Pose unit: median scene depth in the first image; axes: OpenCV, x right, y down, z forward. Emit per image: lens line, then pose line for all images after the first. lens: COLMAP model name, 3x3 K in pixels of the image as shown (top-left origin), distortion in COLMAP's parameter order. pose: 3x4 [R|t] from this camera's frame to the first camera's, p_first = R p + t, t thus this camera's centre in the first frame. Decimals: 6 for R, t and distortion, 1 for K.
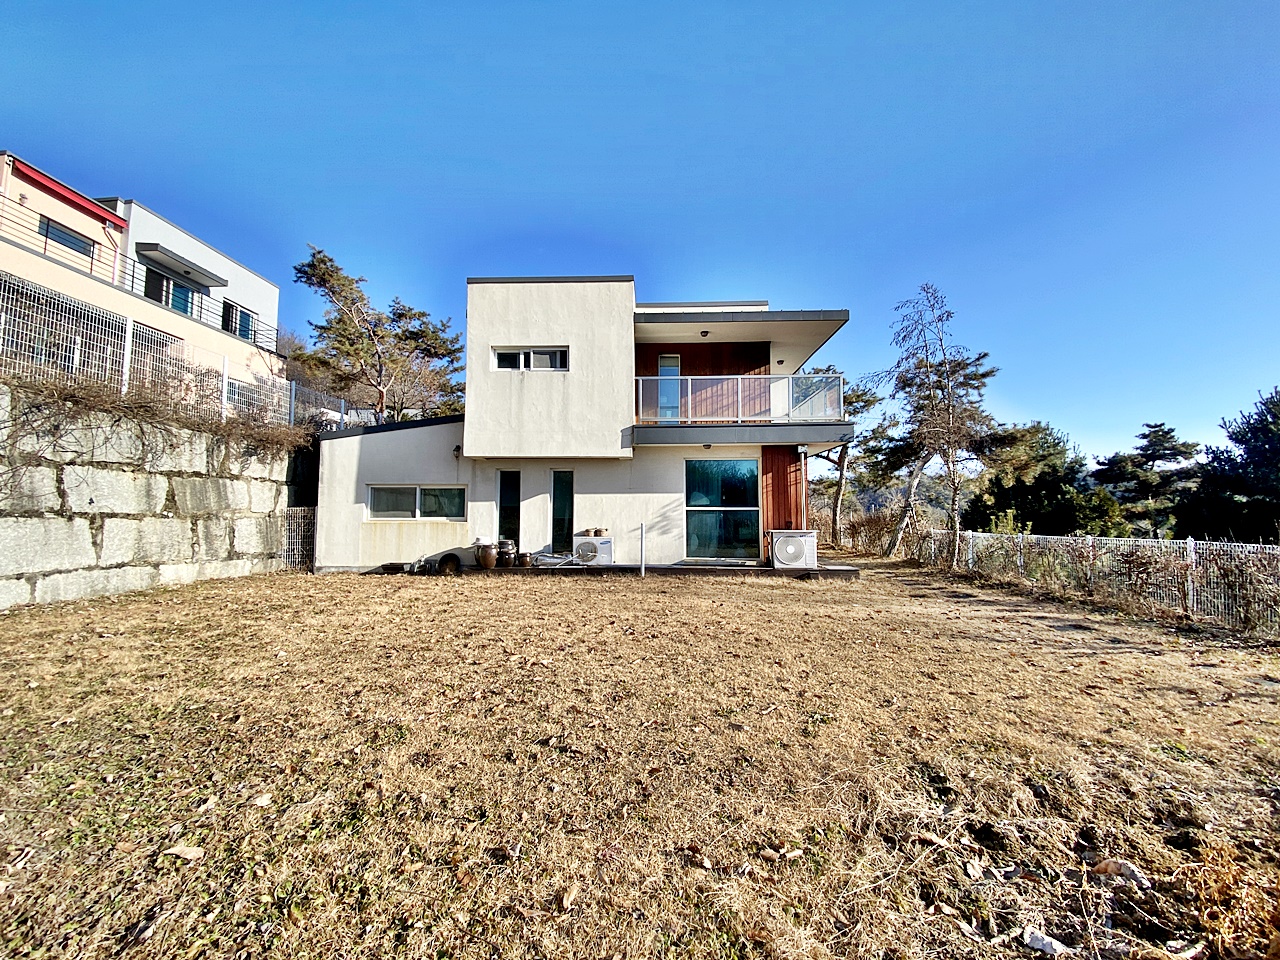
lens RADIAL K [[508.2, 0, 673.9], [0, 508.2, 486.0], [0, 0, 1]] dist [-0.019807, -0.003779]
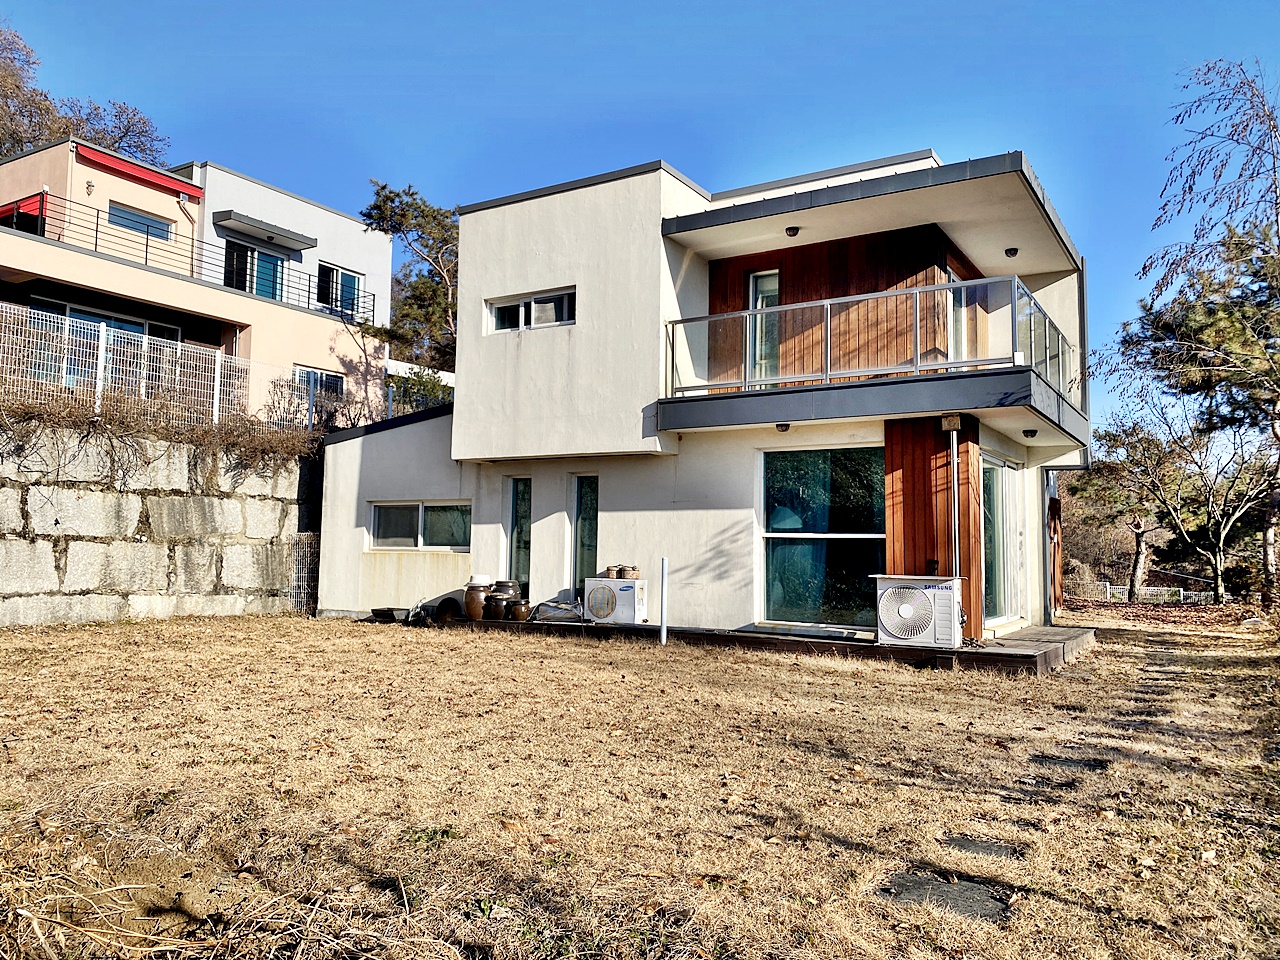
lens RADIAL K [[968.5, 0, 693.1], [0, 968.5, 480.3], [0, 0, 1]] dist [-0.033472, 0.020111]
pose [[0.870924, -0.025272, -0.490767, 0.515128], [0.014546, 0.999565, -0.025659, 0.009078], [0.491202, 0.015208, 0.870913, -0.007912]]
